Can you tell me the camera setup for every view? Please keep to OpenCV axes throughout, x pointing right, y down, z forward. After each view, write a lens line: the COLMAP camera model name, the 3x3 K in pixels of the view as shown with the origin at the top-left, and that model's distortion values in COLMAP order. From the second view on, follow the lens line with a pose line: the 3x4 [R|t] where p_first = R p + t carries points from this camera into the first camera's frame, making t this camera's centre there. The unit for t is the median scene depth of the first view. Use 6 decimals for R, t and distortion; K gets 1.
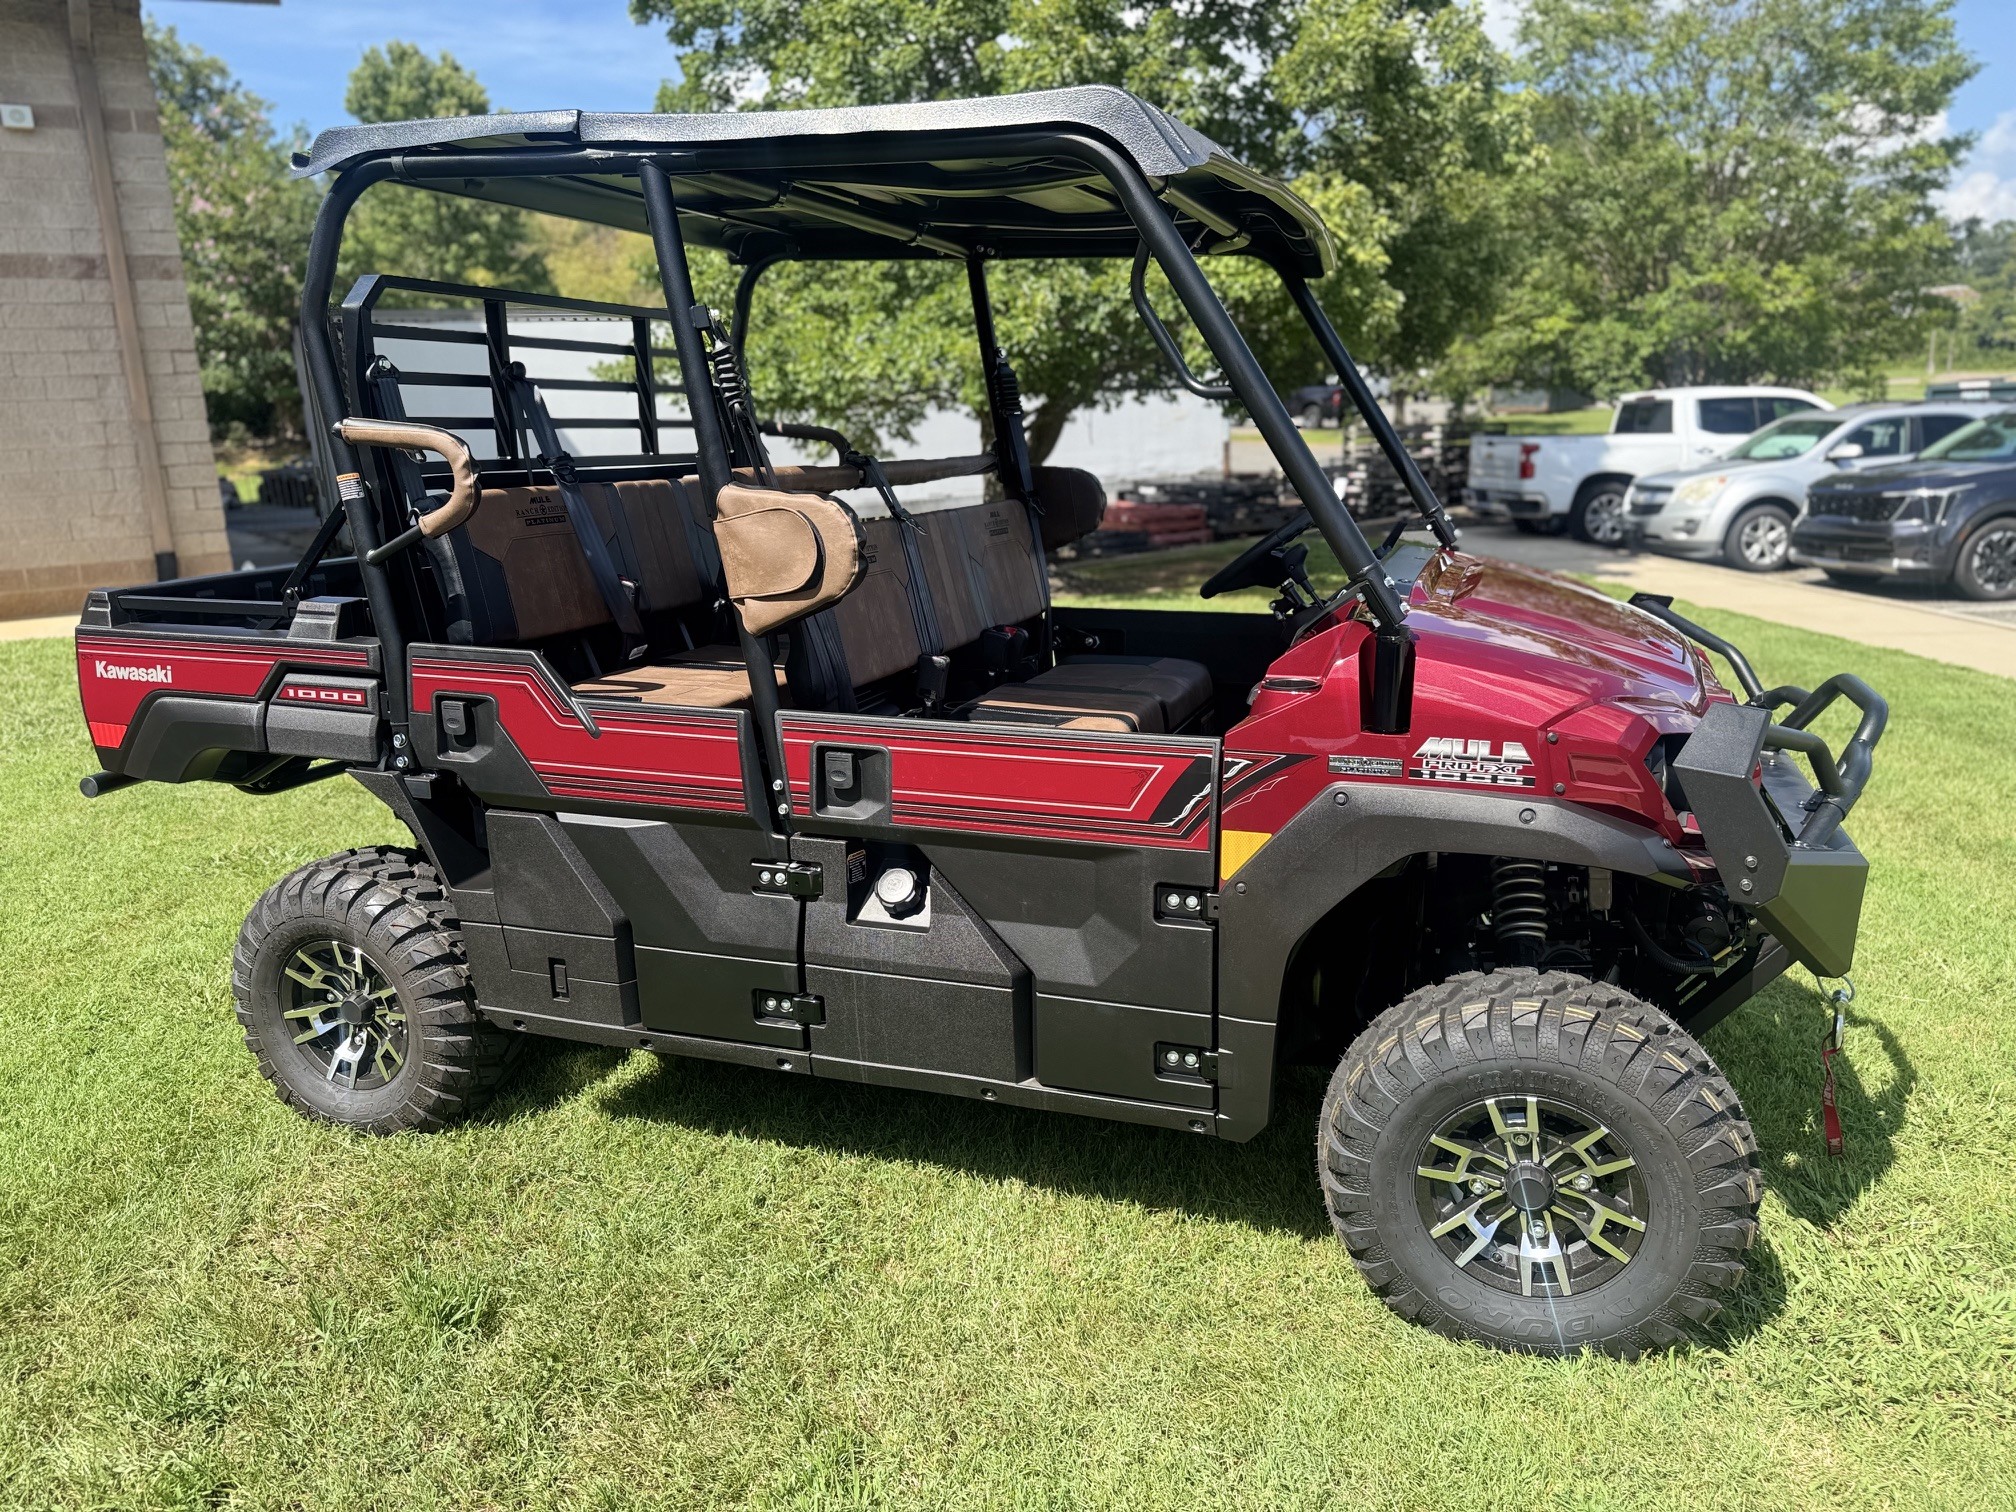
lens RADIAL K [[1449.1, 0, 1008.0], [0, 1449.1, 756.0], [0, 0, 1]] dist [0.080559, -0.117432]
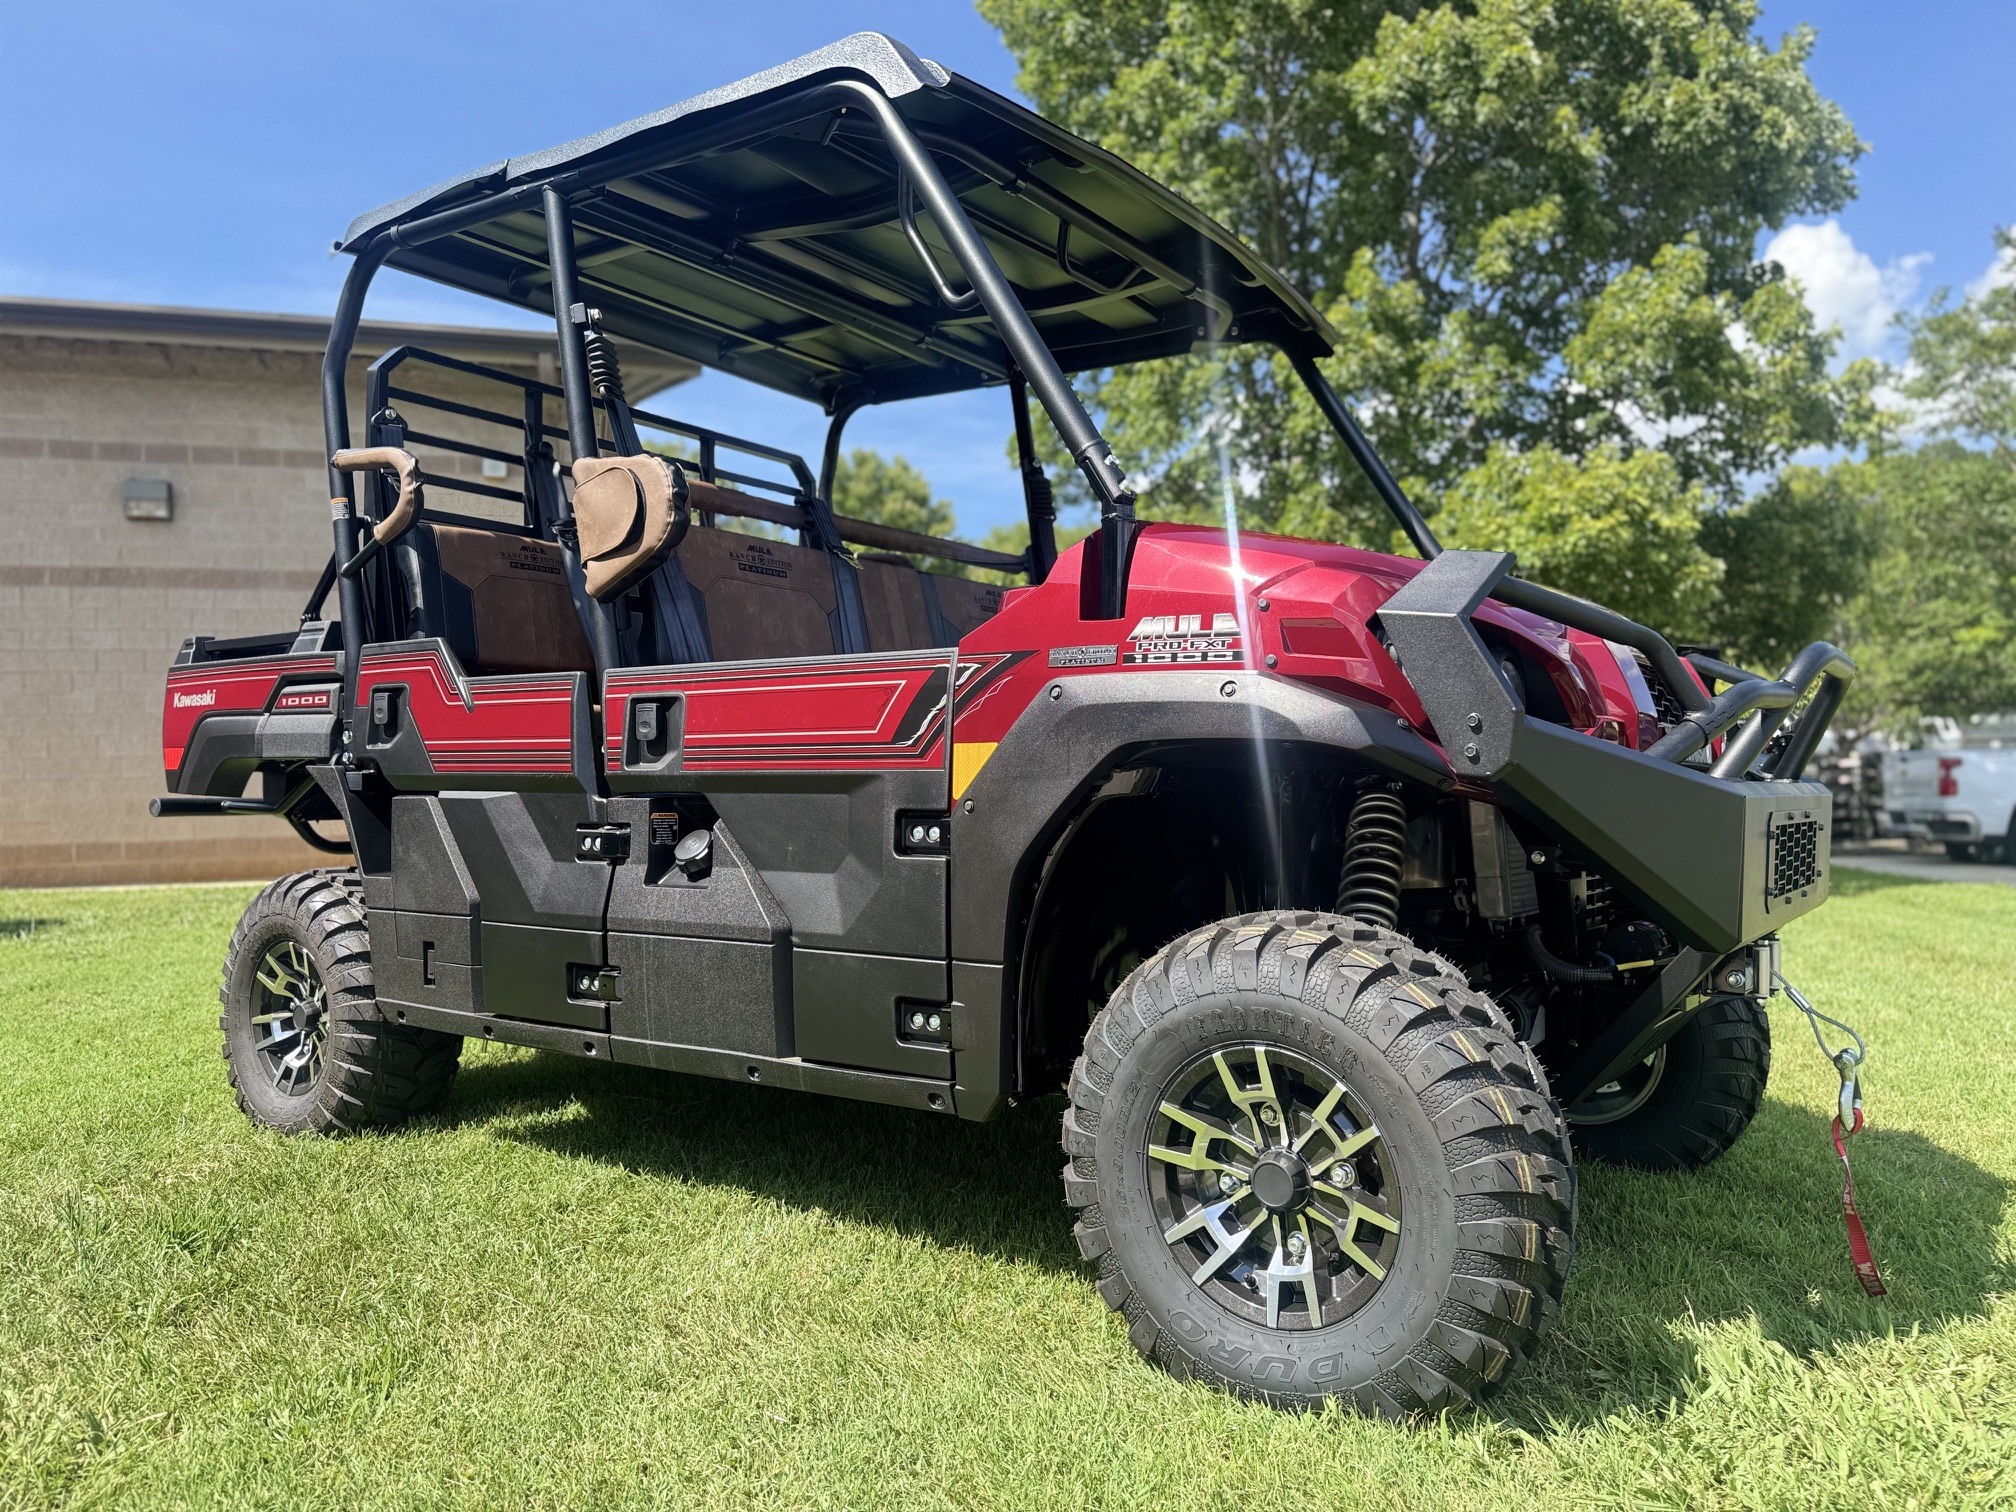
lens RADIAL K [[1449.1, 0, 1008.0], [0, 1449.1, 756.0], [0, 0, 1]] dist [0.080559, -0.117432]
pose [[0.959059, 0.009060, -0.283063, 0.380597], [-0.078720, 0.968629, -0.235712, 0.234926], [0.272047, 0.248345, 0.929686, 0.145011]]
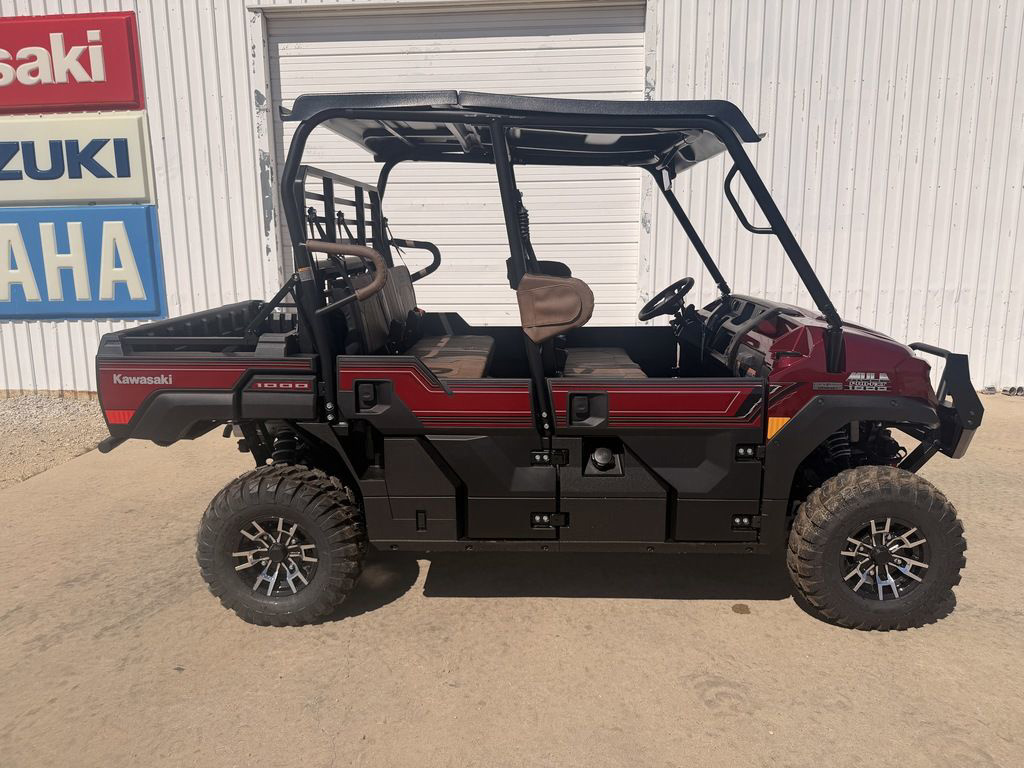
lens RADIAL K [[752.8, 0, 512.0], [0, 752.8, 384.0], [0, 0, 1]] dist [0.081374, -0.144409]
pose [[0.948109, -0.058856, 0.312450, -0.534477], [0.064508, 0.997887, -0.007775, -0.017905], [-0.311332, 0.027527, 0.949902, -0.022467]]
